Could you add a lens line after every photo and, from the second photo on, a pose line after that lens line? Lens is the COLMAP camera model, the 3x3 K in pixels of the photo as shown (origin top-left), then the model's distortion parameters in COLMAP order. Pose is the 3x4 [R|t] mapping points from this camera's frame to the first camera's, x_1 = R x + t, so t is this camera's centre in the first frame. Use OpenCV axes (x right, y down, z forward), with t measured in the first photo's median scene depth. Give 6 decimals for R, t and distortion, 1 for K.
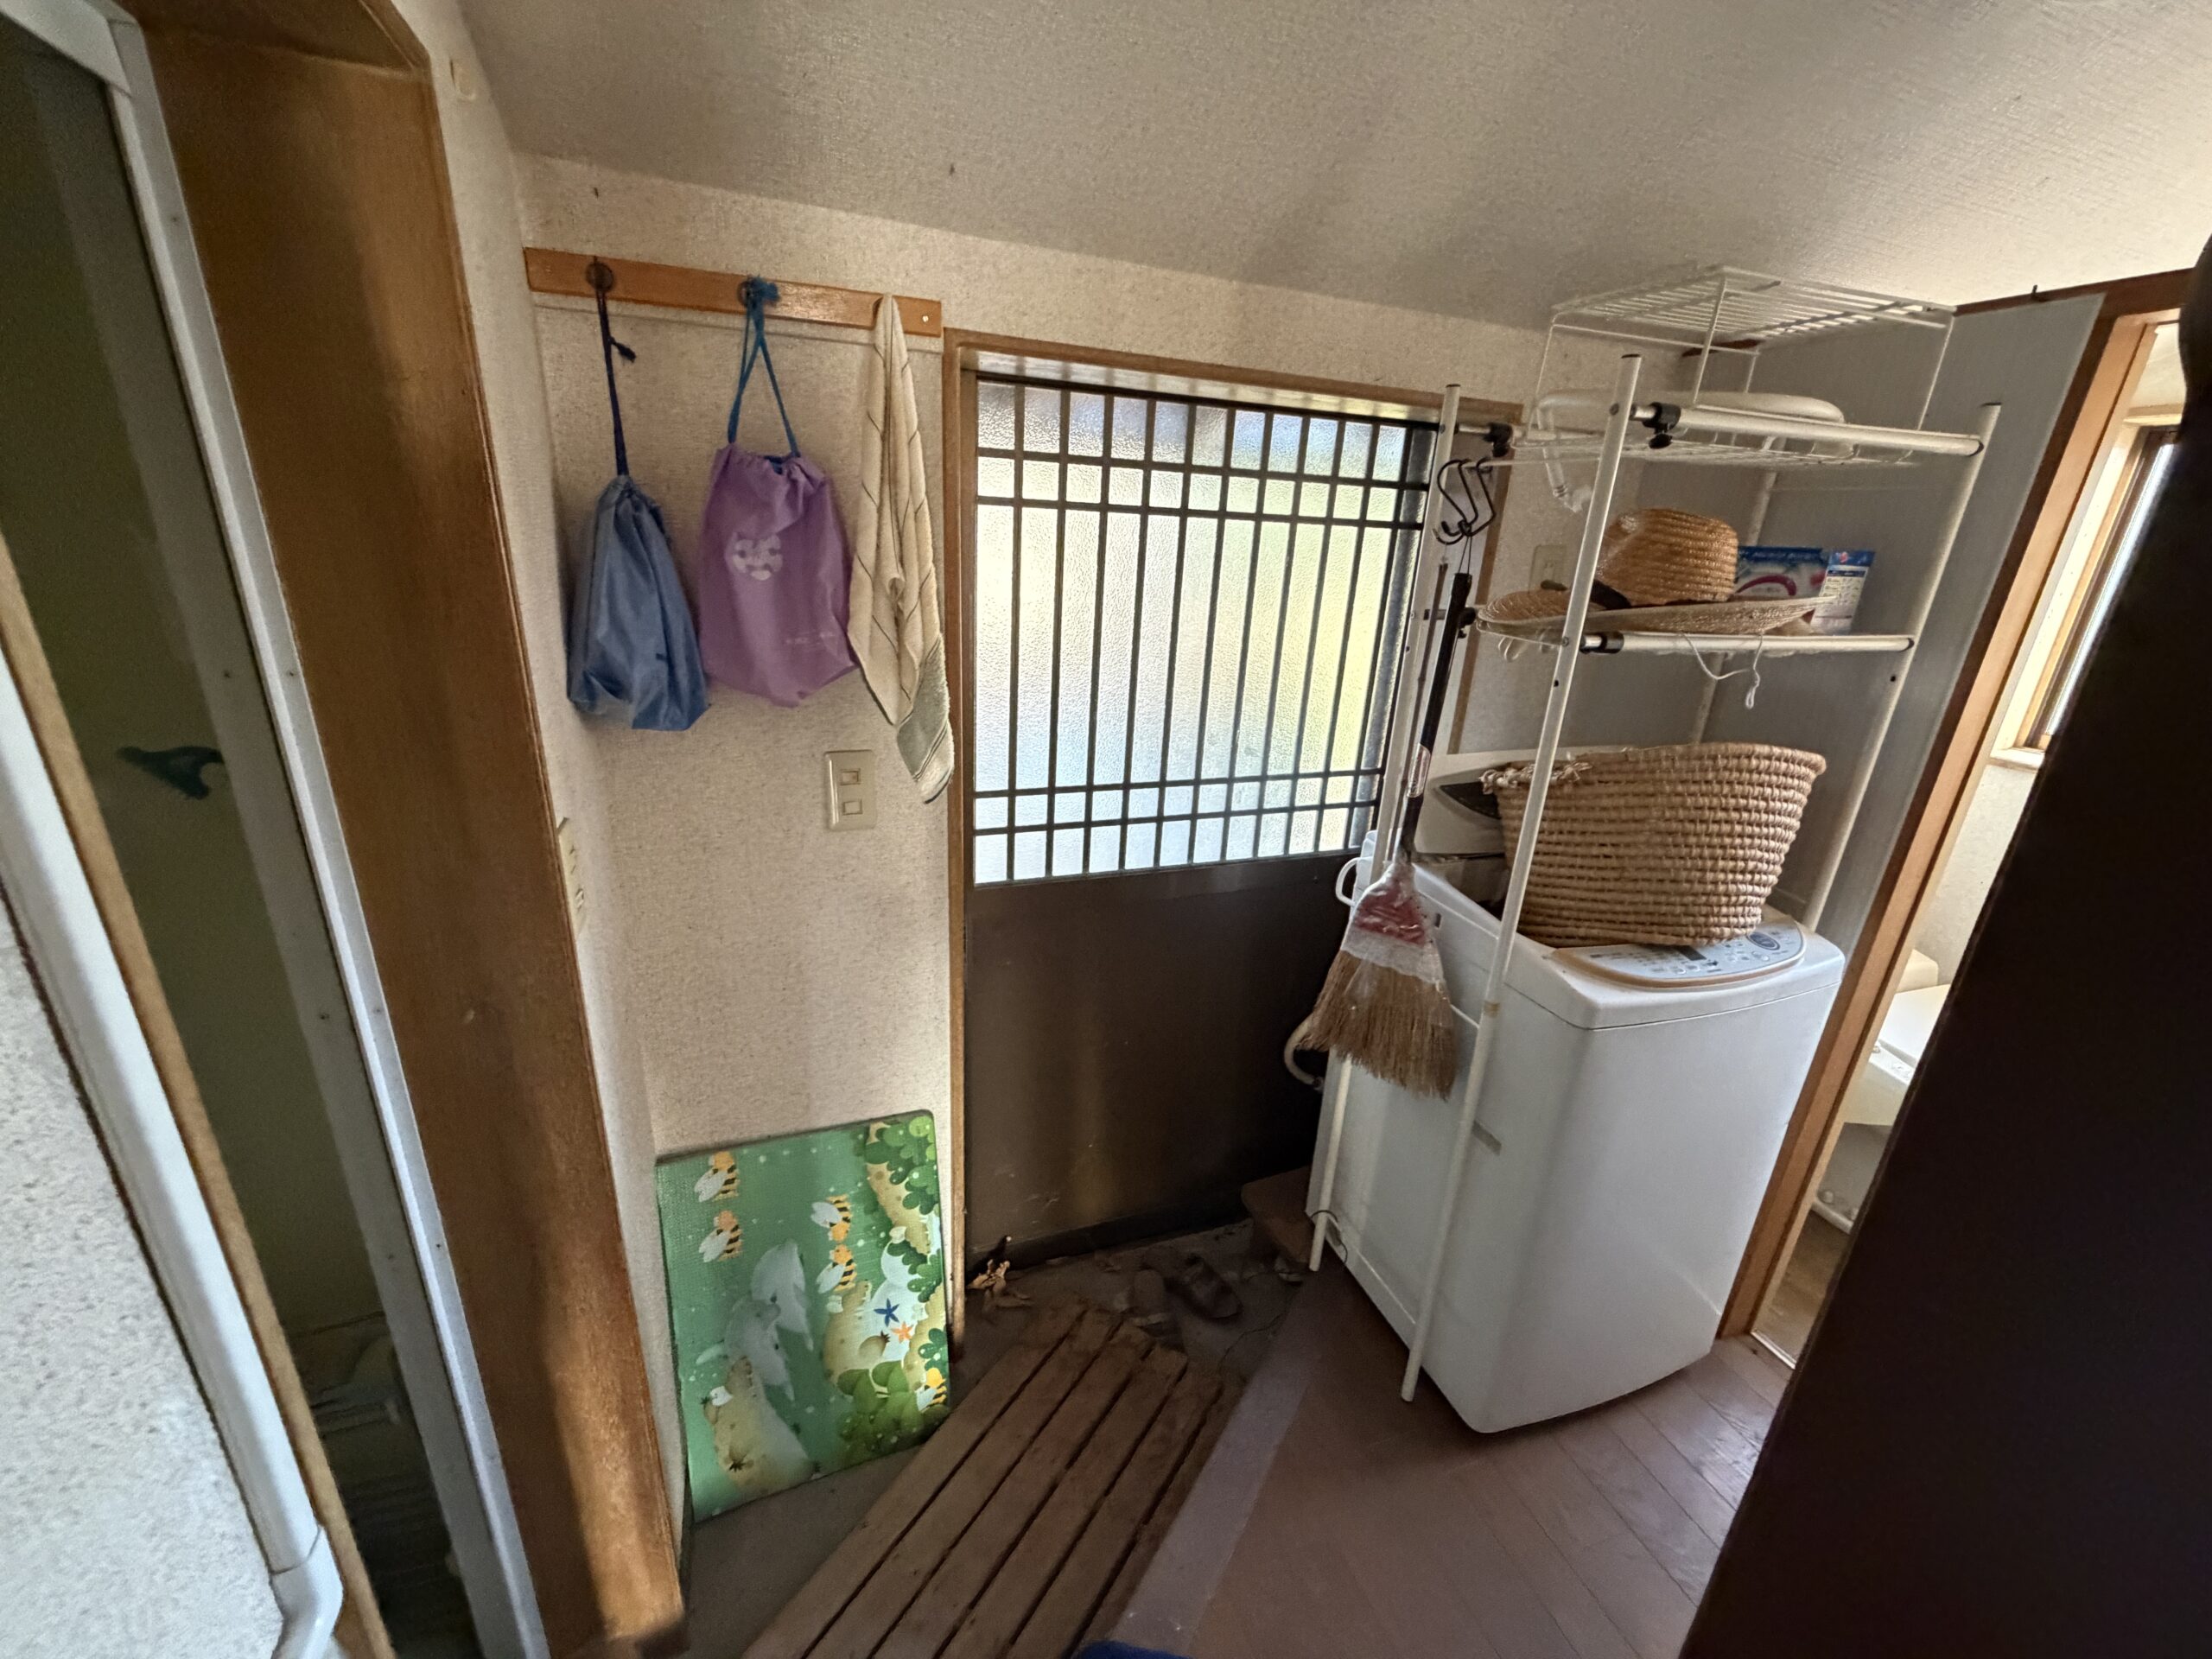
lens RADIAL K [[887.2, 0, 1098.3], [0, 887.2, 837.6], [0, 0, 1]] dist [0.003073, -0.000449]
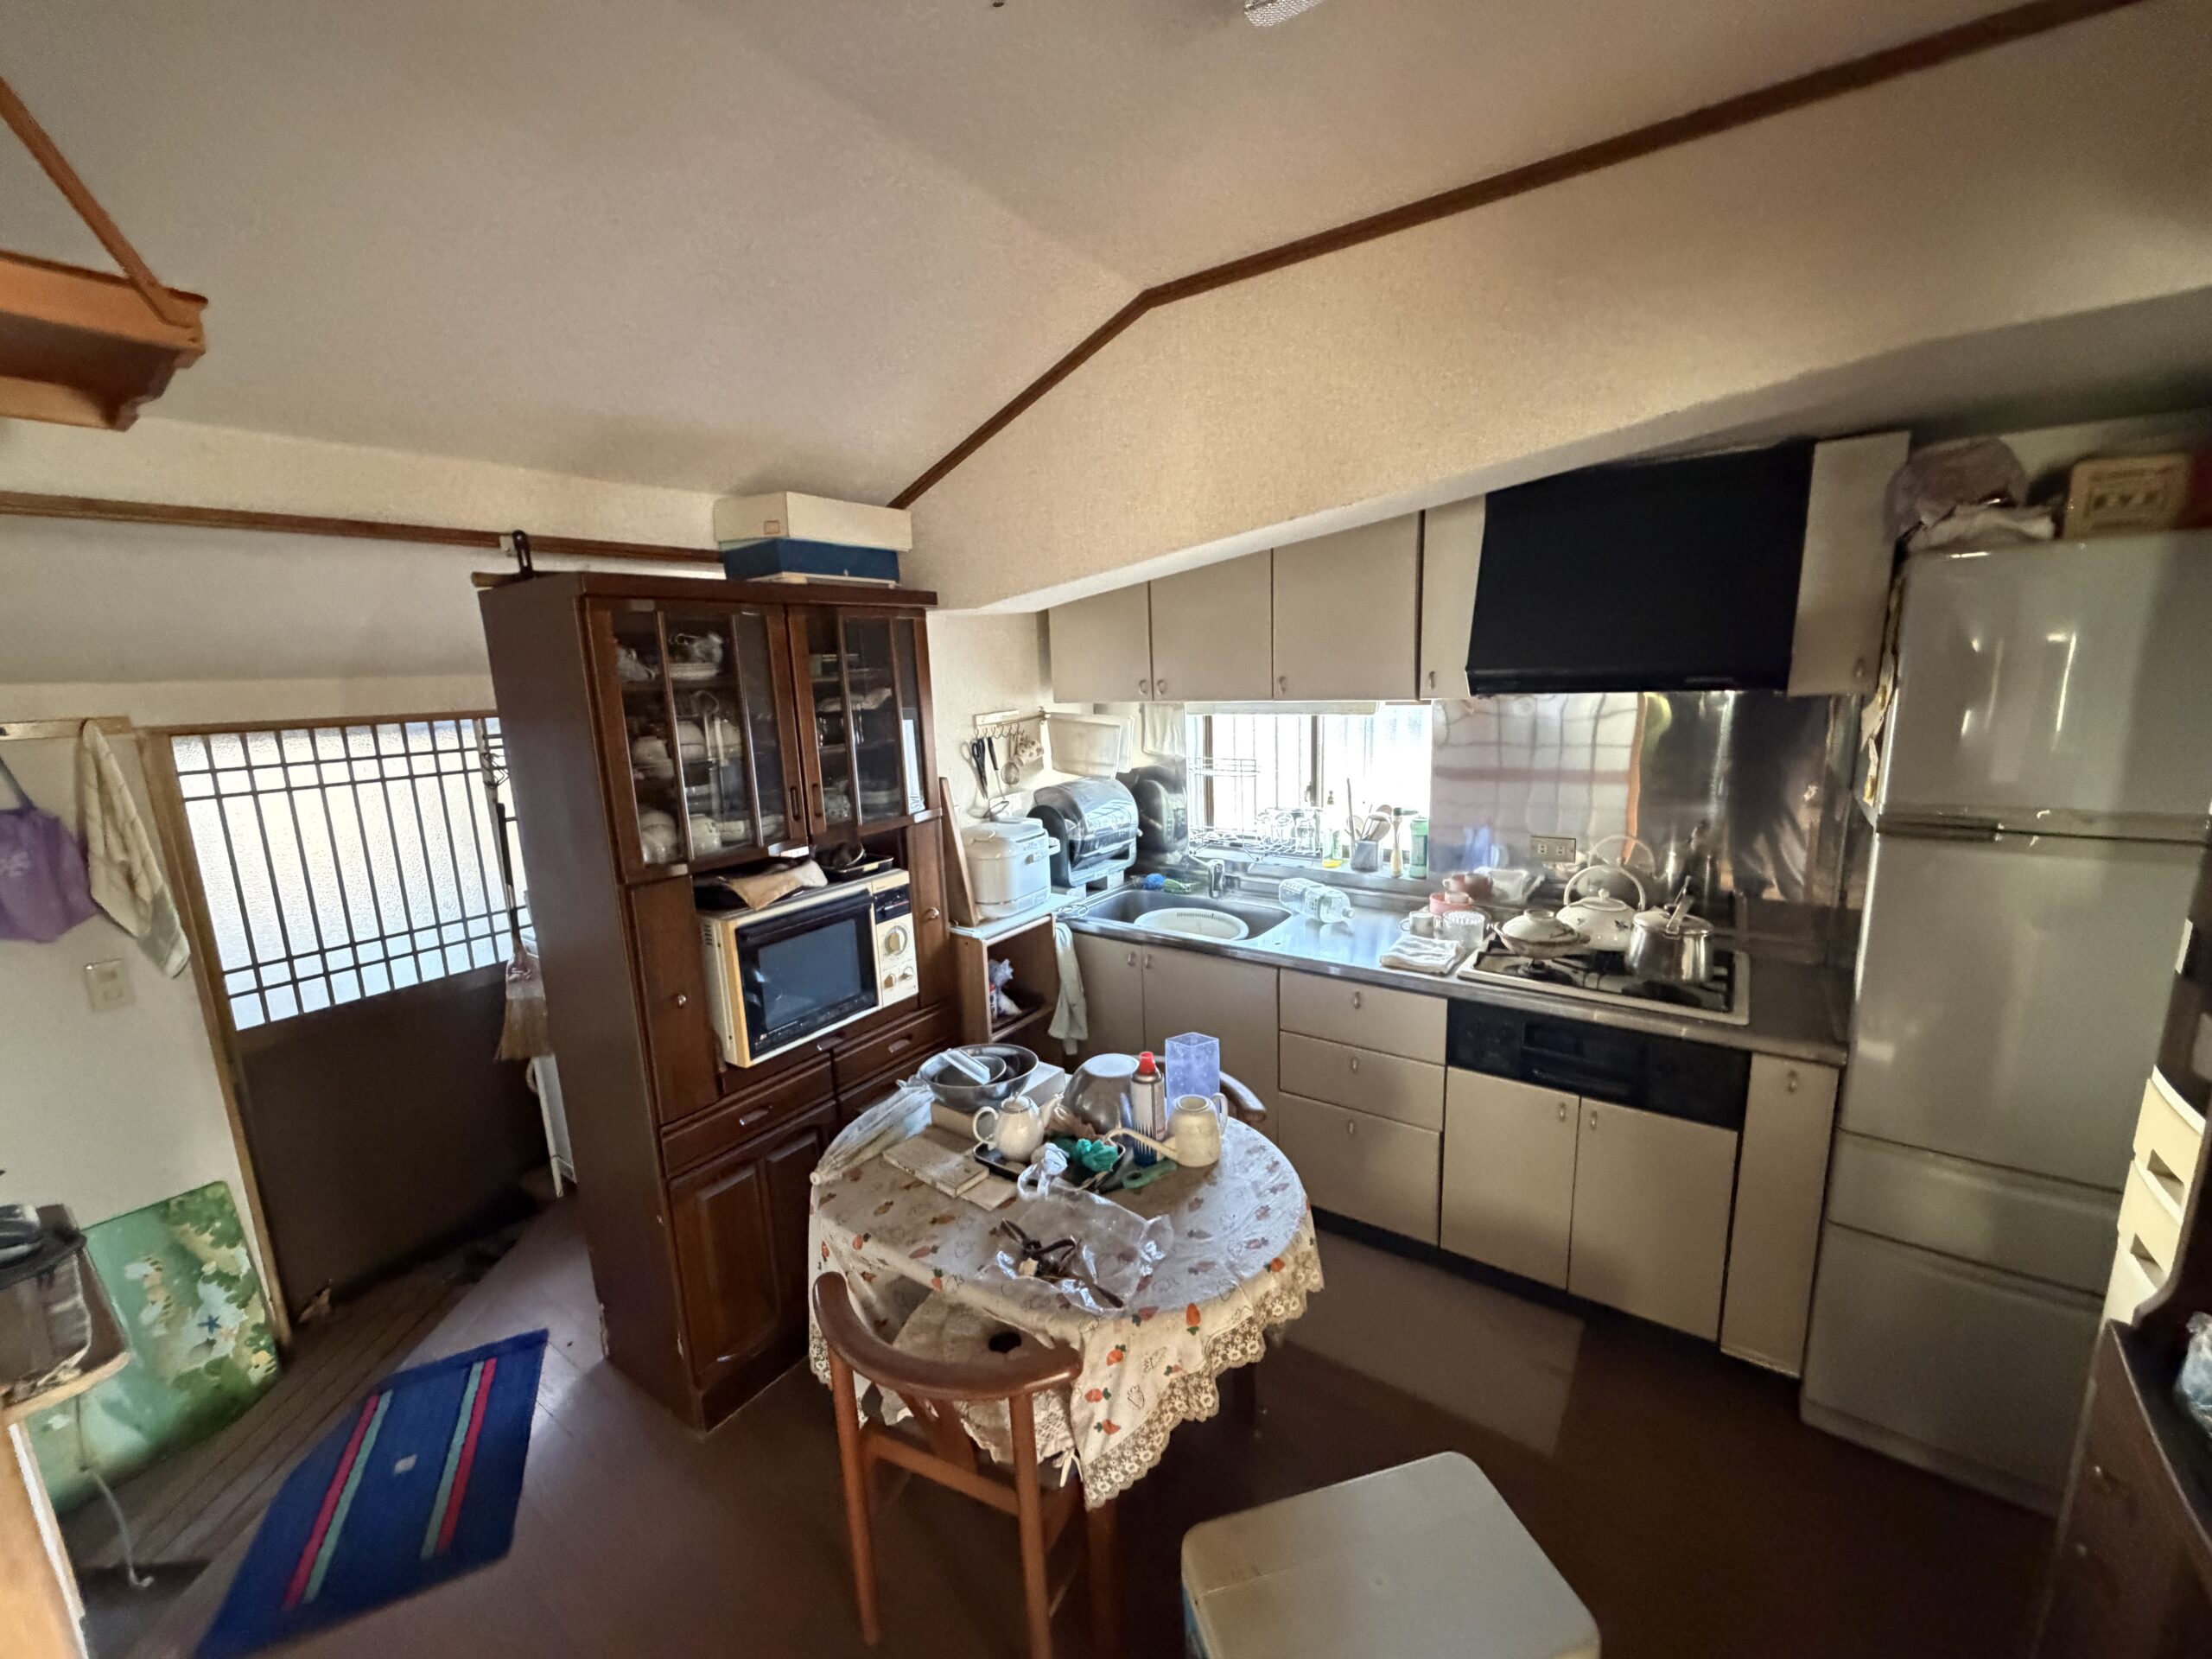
lens RADIAL K [[887.2, 0, 1098.6], [0, 887.2, 833.1], [0, 0, 1]] dist [0.003073, -0.000449]
pose [[0.814770, -0.185122, 0.549436, 0.320227], [0.265565, 0.961561, -0.069832, 0.247059], [-0.515388, 0.202808, 0.832613, -1.223351]]
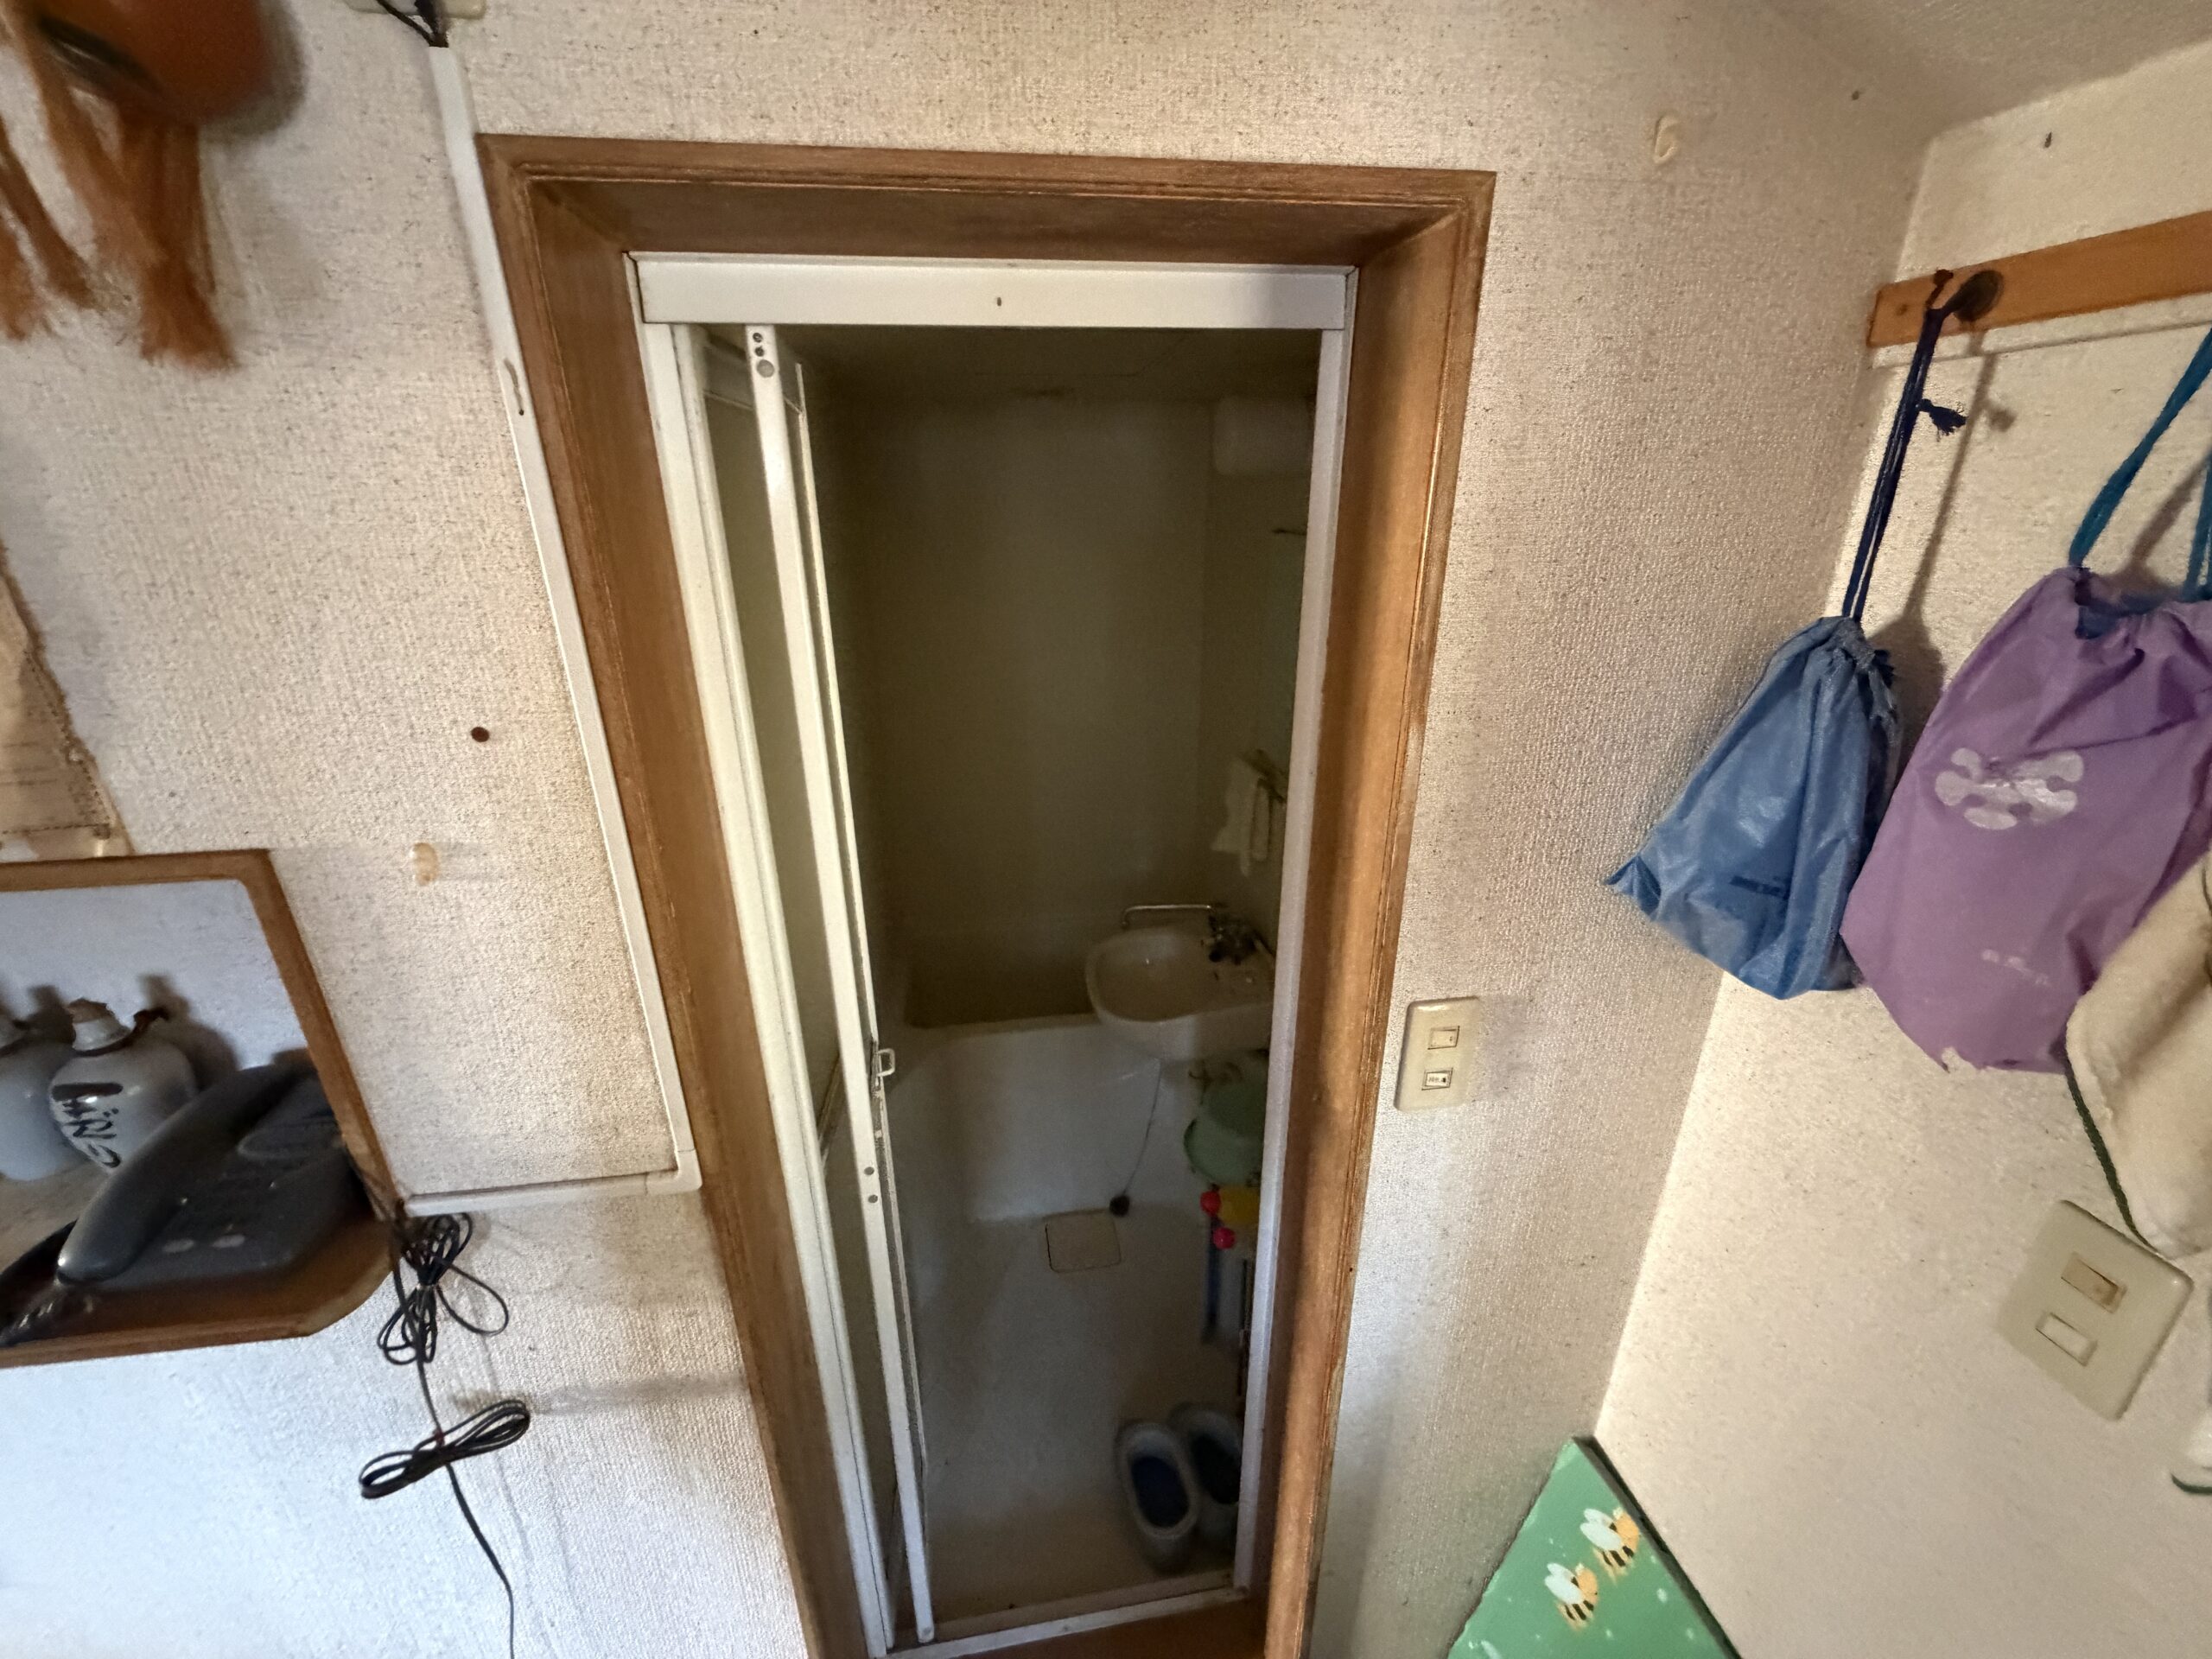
lens RADIAL K [[887.2, 0, 1111.8], [0, 887.2, 830.7], [0, 0, 1]] dist [0.003073, -0.000449]
pose [[-0.192222, 0.303870, -0.933120, 0.137615], [-0.336975, 0.872600, 0.353579, -0.220817], [0.921682, 0.382404, -0.065336, 0.424712]]
